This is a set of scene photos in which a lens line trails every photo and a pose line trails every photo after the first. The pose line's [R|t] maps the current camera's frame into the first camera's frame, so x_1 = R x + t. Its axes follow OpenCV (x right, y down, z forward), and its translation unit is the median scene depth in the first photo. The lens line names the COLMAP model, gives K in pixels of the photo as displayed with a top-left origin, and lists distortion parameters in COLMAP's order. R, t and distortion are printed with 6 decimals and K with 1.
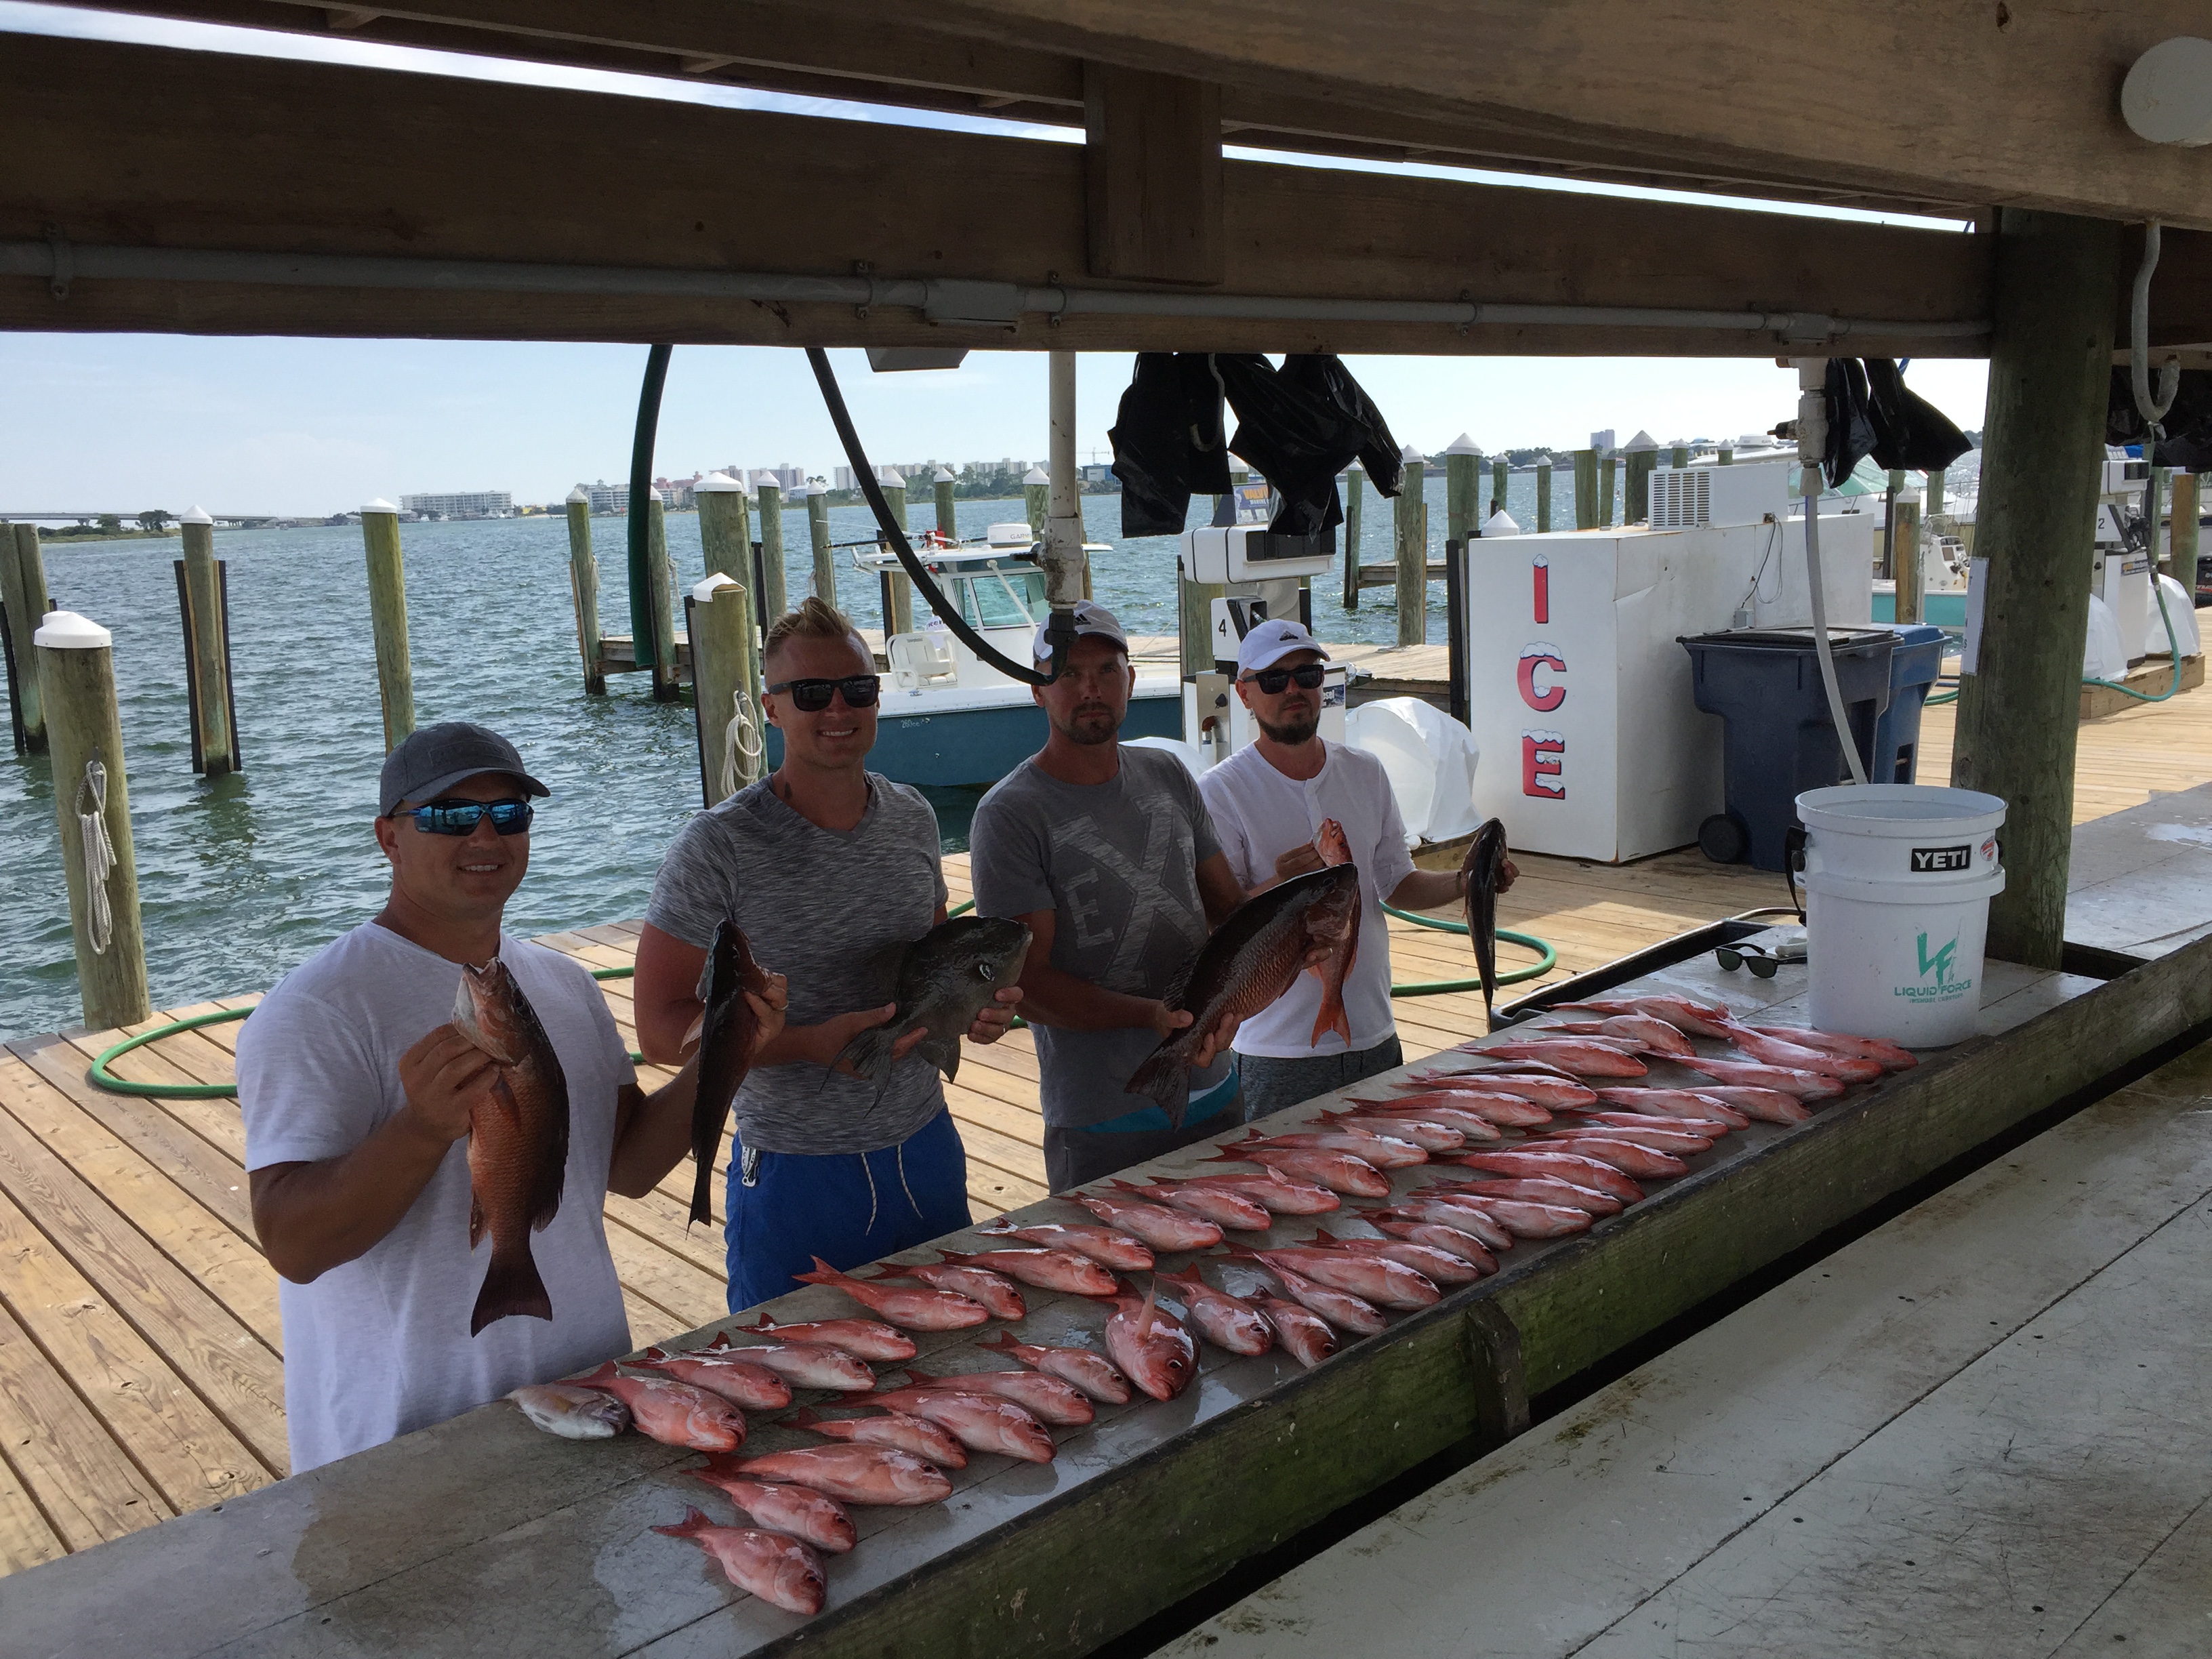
lens RADIAL K [[1887.1, 0, 1106.0], [0, 1887.1, 829.5], [0, 0, 1]] dist [0.096763, -0.129408]
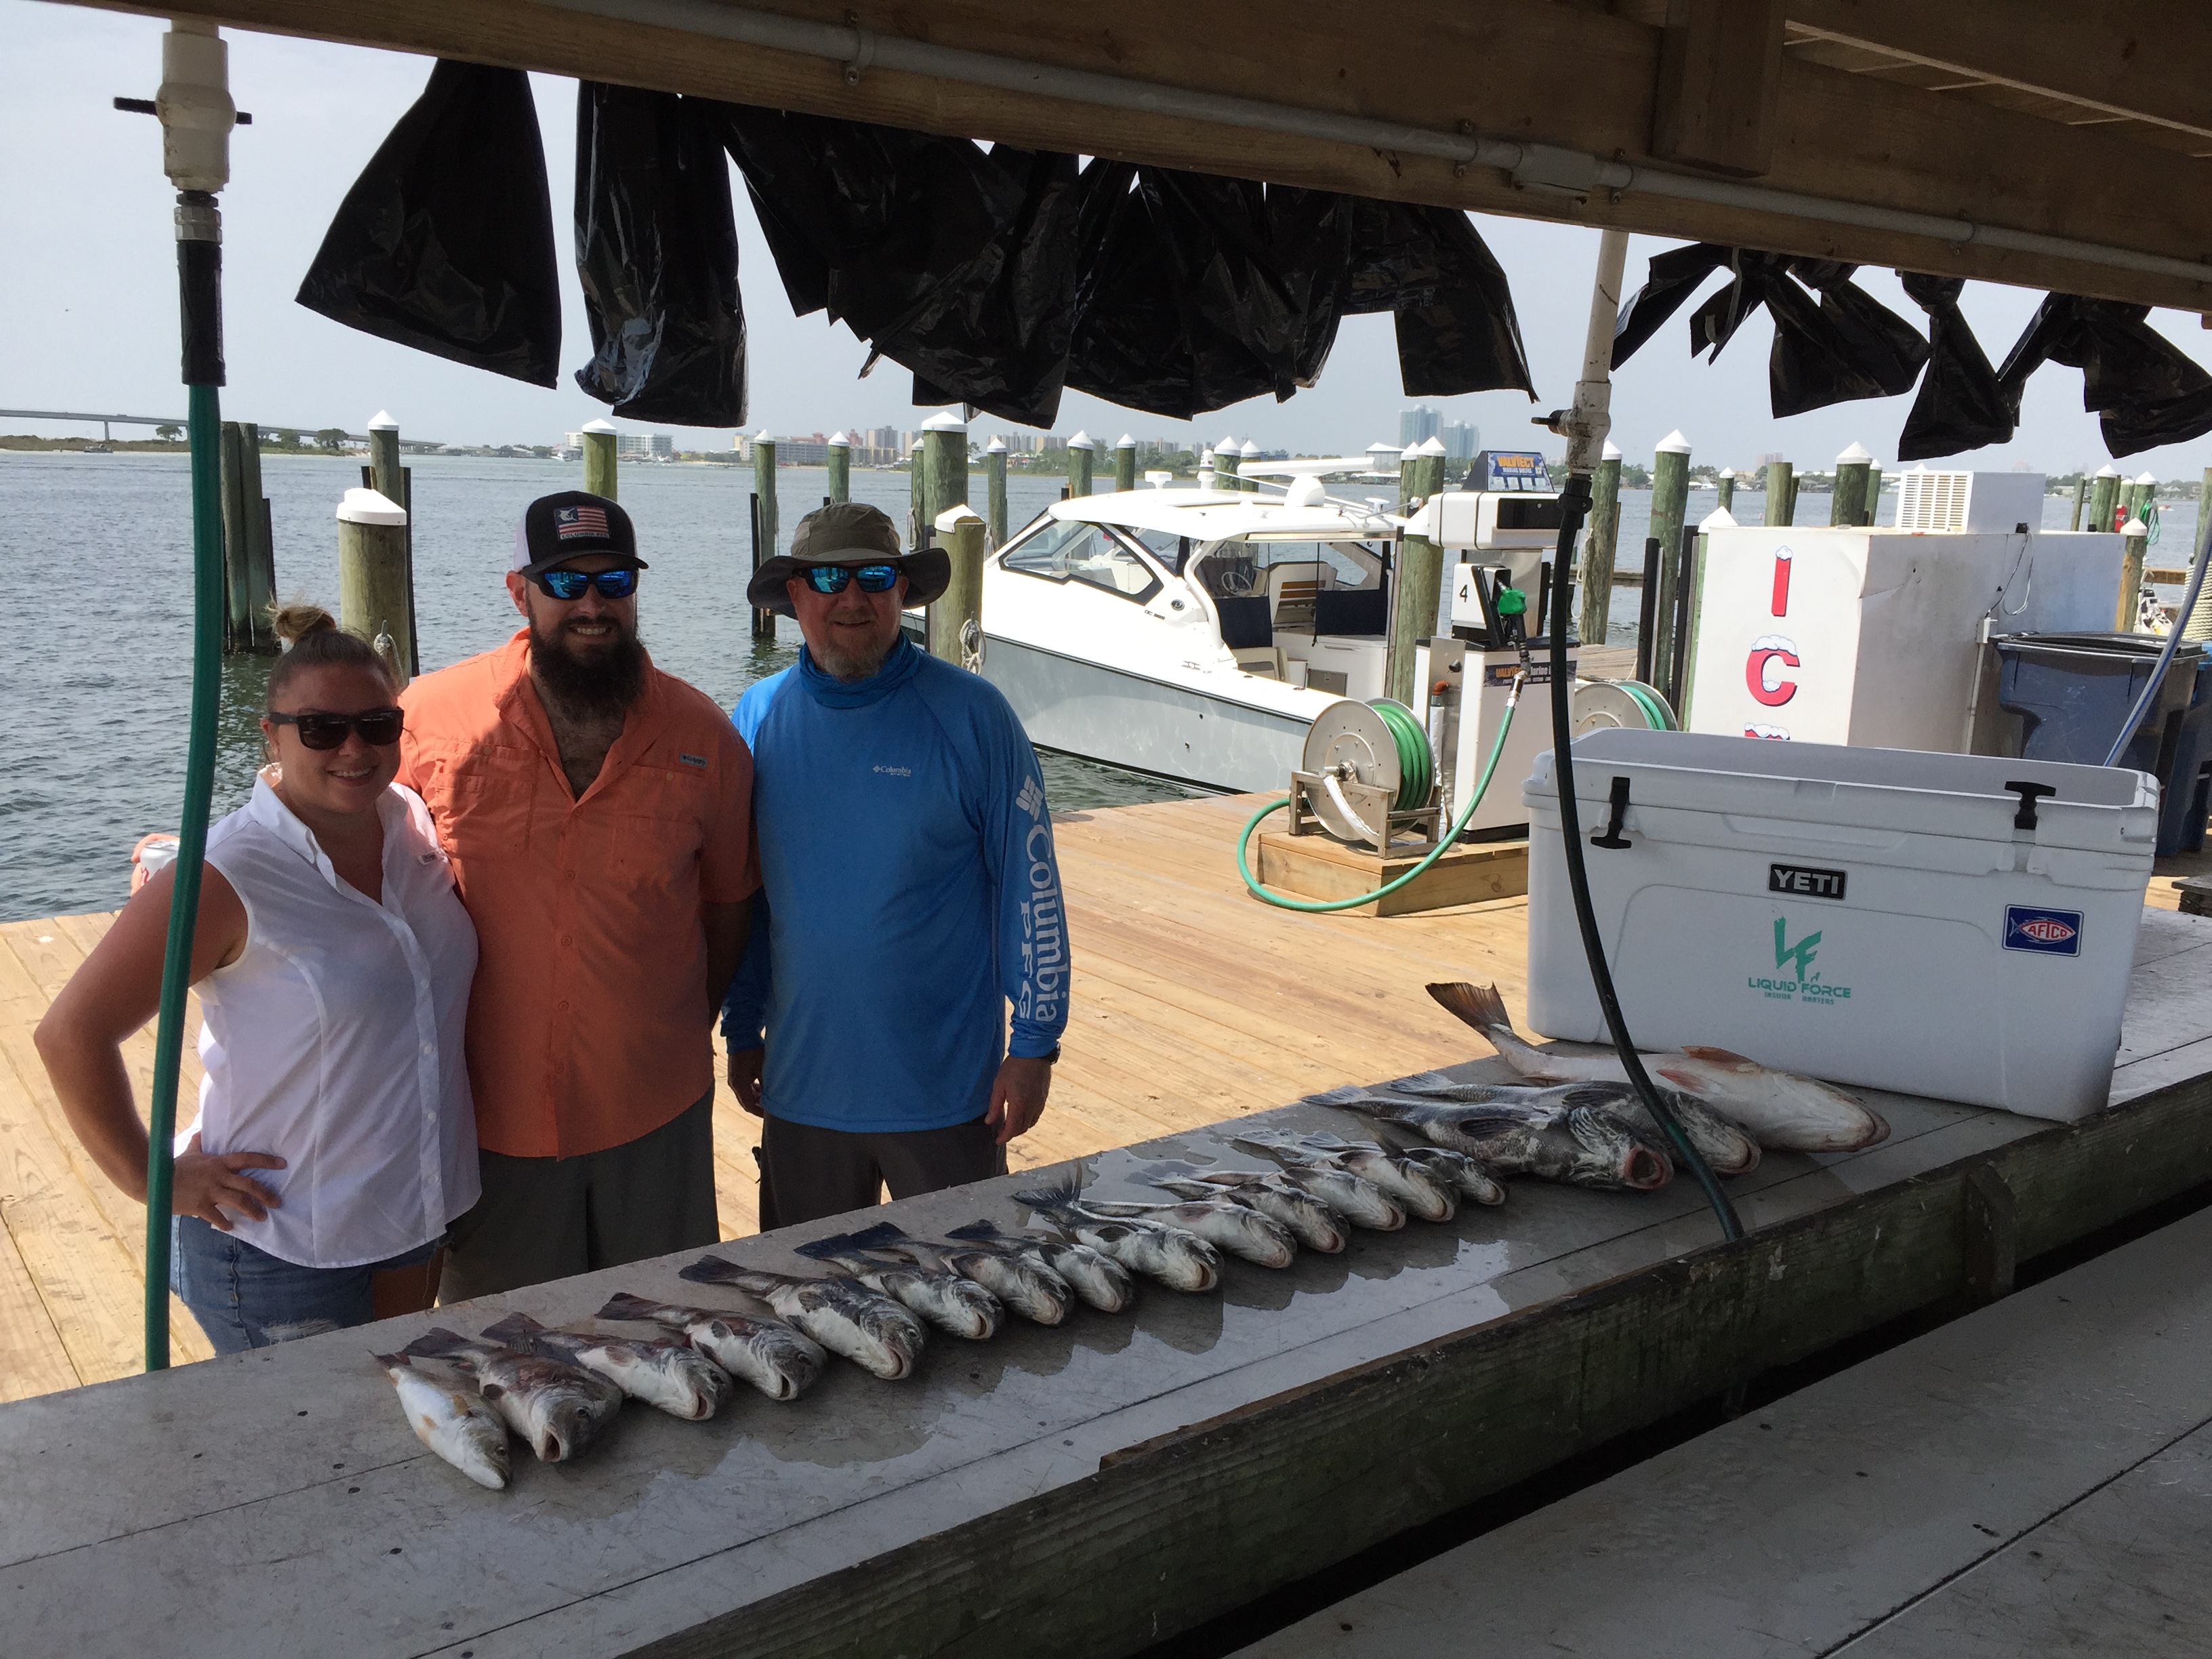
lens RADIAL K [[1887.1, 0, 1106.0], [0, 1887.1, 829.5], [0, 0, 1]] dist [0.096763, -0.129408]
pose [[0.994677, 0.084980, -0.058277, -0.174867], [-0.084542, 0.996370, 0.009940, 0.073377], [0.058910, -0.004960, 0.998251, -0.049639]]
